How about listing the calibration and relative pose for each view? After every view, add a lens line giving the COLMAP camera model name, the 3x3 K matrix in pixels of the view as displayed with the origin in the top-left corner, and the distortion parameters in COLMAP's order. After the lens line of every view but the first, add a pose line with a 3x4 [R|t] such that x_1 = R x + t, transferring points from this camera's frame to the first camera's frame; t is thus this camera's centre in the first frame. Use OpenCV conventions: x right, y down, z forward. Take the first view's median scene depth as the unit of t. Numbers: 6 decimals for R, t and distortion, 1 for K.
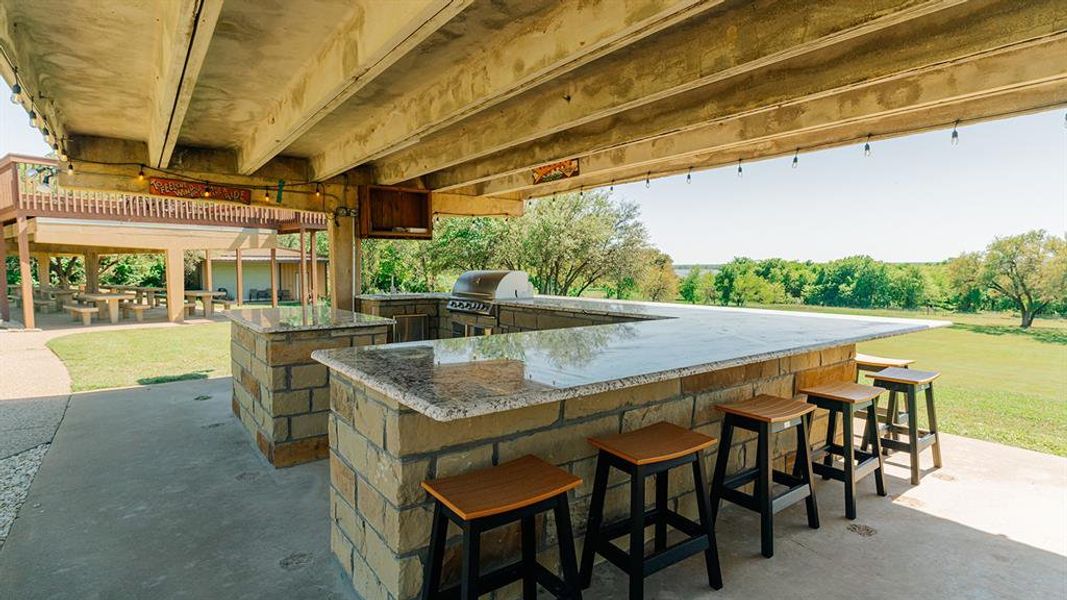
lens RADIAL K [[549.0, 0, 537.0], [0, 549.0, 296.7], [0, 0, 1]] dist [0.001762, 0.000342]
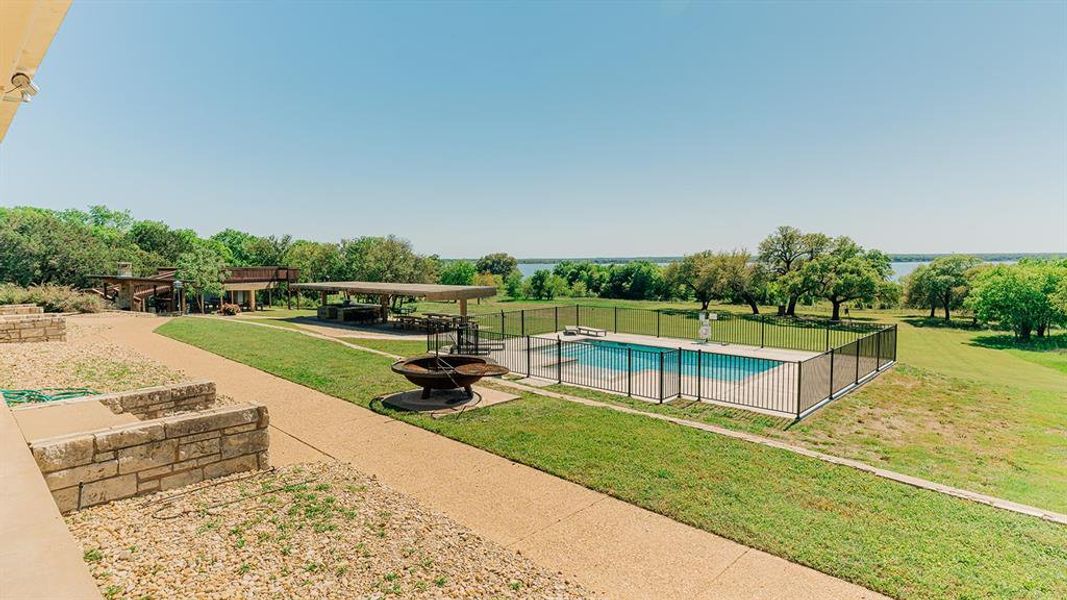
lens RADIAL K [[549.0, 0, 533.9], [0, 549.0, 302.3], [0, 0, 1]] dist [0.001762, 0.000342]
pose [[0.976711, -0.019655, 0.213656, 0.036748], [0.015407, 0.999650, 0.021528, -0.006471], [-0.214004, -0.017735, 0.976672, -0.315989]]
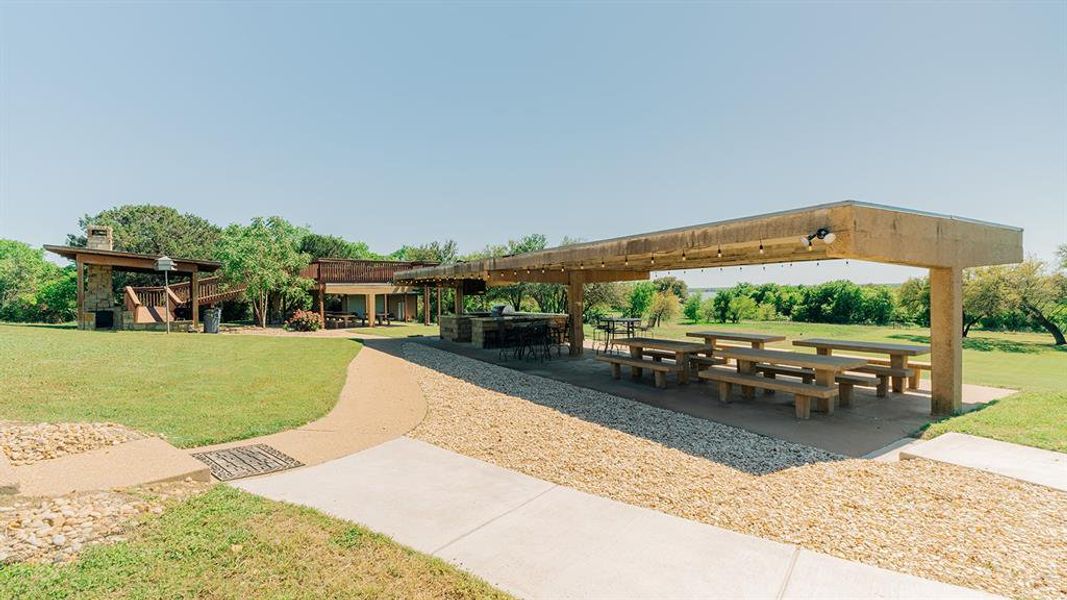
lens RADIAL K [[482.0, 0, 537.9], [0, 482.0, 300.9], [0, 0, 1]] dist [-0.012923, 0.004032]
pose [[0.996281, -0.012444, -0.085264, 0.021623], [0.009398, 0.999307, -0.036029, 0.002167], [0.085653, 0.035094, 0.995707, -0.105107]]
